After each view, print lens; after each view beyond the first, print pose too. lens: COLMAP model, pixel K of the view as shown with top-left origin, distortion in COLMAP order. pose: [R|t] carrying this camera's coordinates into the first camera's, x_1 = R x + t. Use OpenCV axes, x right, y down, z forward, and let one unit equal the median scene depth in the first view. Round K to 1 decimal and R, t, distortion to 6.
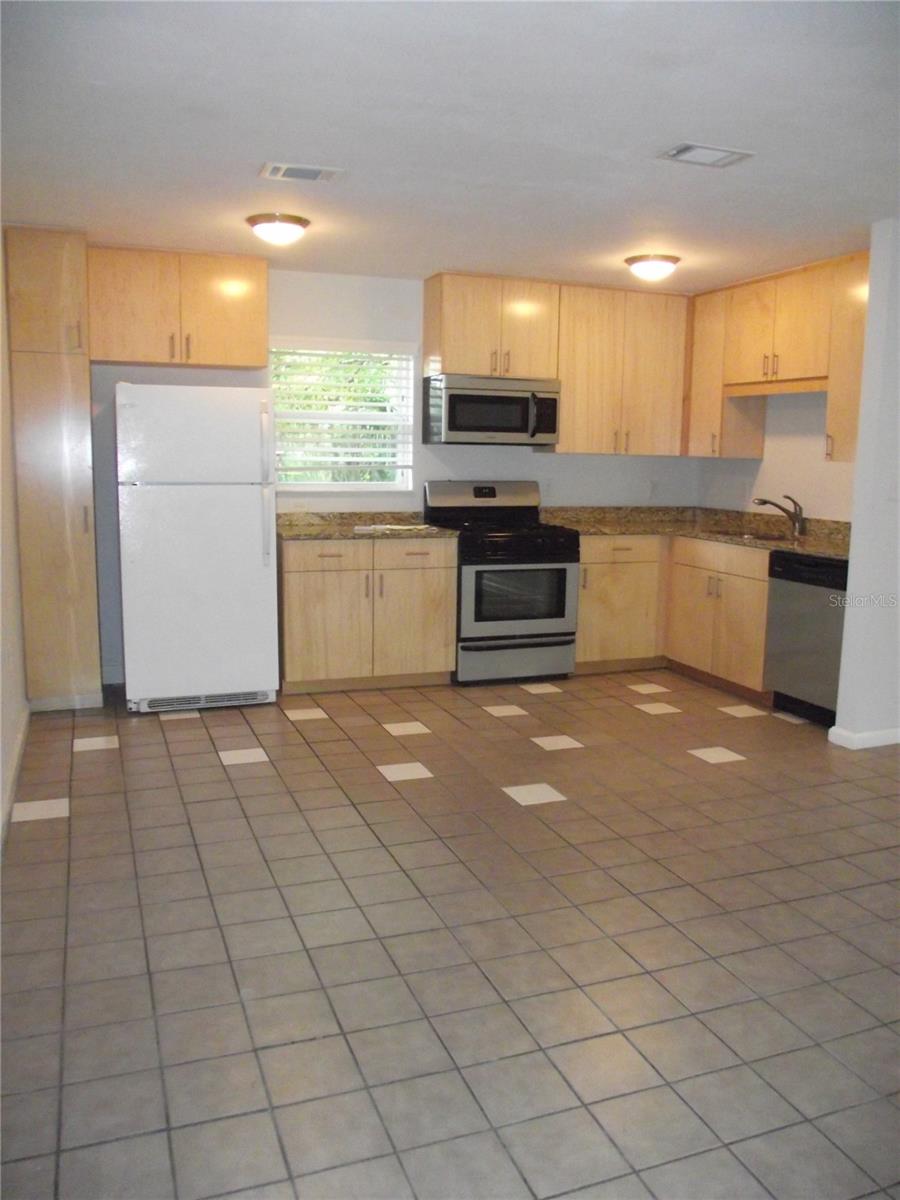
lens RADIAL K [[979.8, 0, 450.0], [0, 979.8, 600.0], [0, 0, 1]] dist [-0.041391, 0.006639]
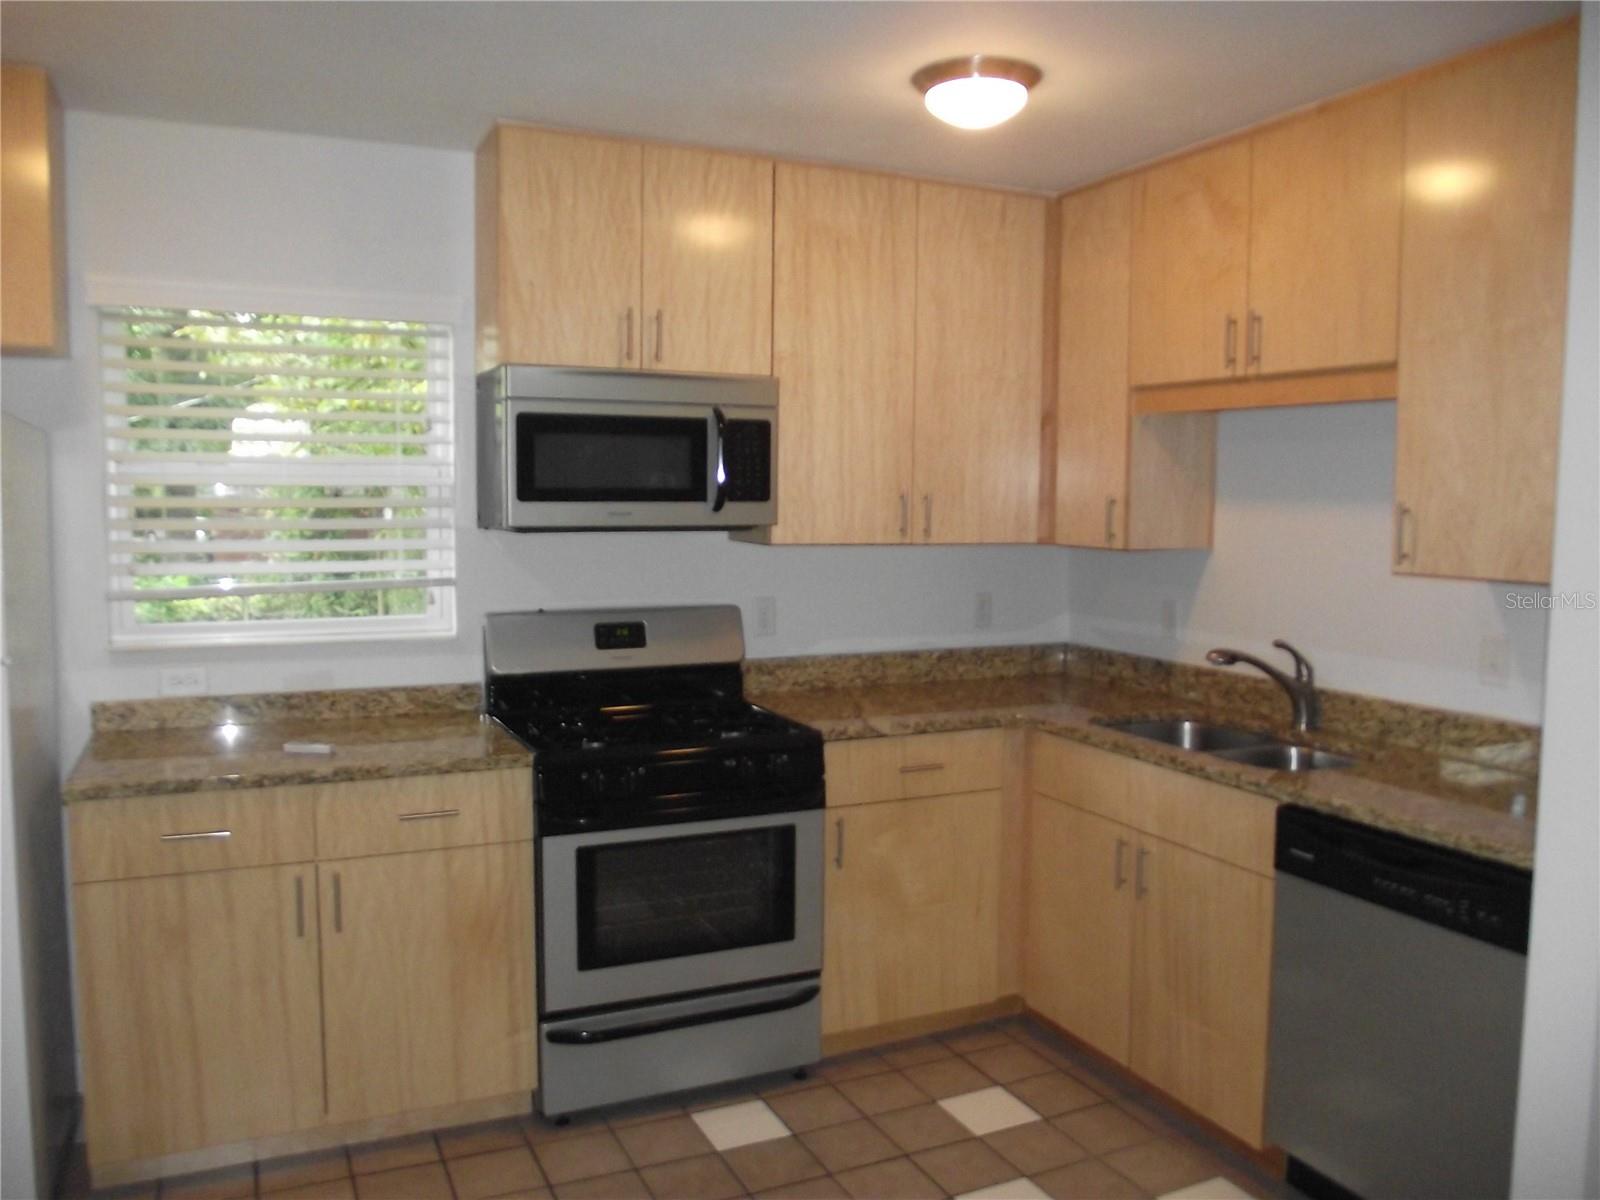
lens RADIAL K [[1341.1, 0, 800.0], [0, 1341.1, 600.0], [0, 0, 1]] dist [-0.052939, -0.001888]
pose [[0.998215, -0.016575, 0.057380, 0.094103], [0.020456, 0.997494, -0.067731, -0.087022], [-0.056113, 0.068784, 0.996052, 0.413718]]
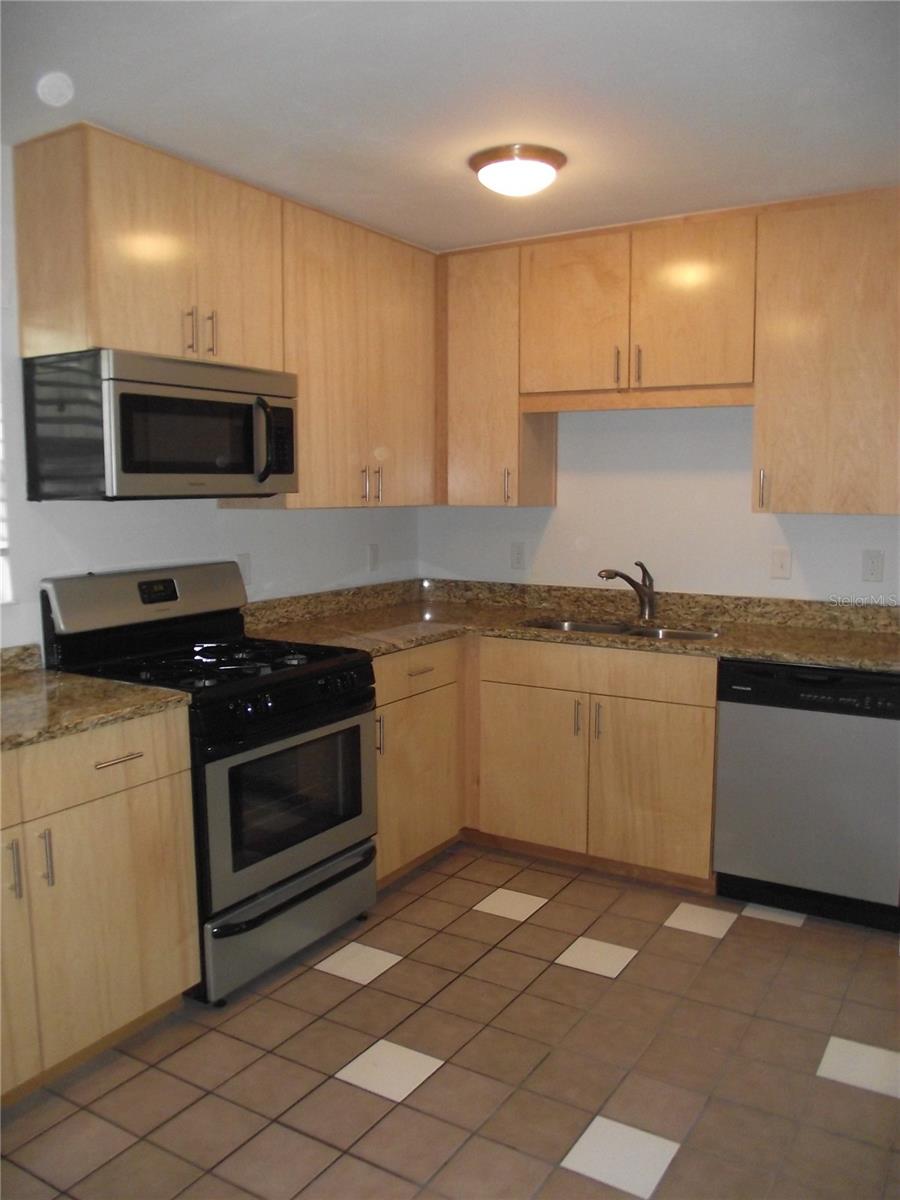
lens RADIAL K [[979.8, 0, 450.0], [0, 979.8, 600.0], [0, 0, 1]] dist [-0.041391, 0.006639]
pose [[0.789315, -0.090887, 0.607225, -0.159736], [0.107318, 0.994181, 0.009306, -0.098110], [-0.604537, 0.057821, 0.794476, 0.529751]]
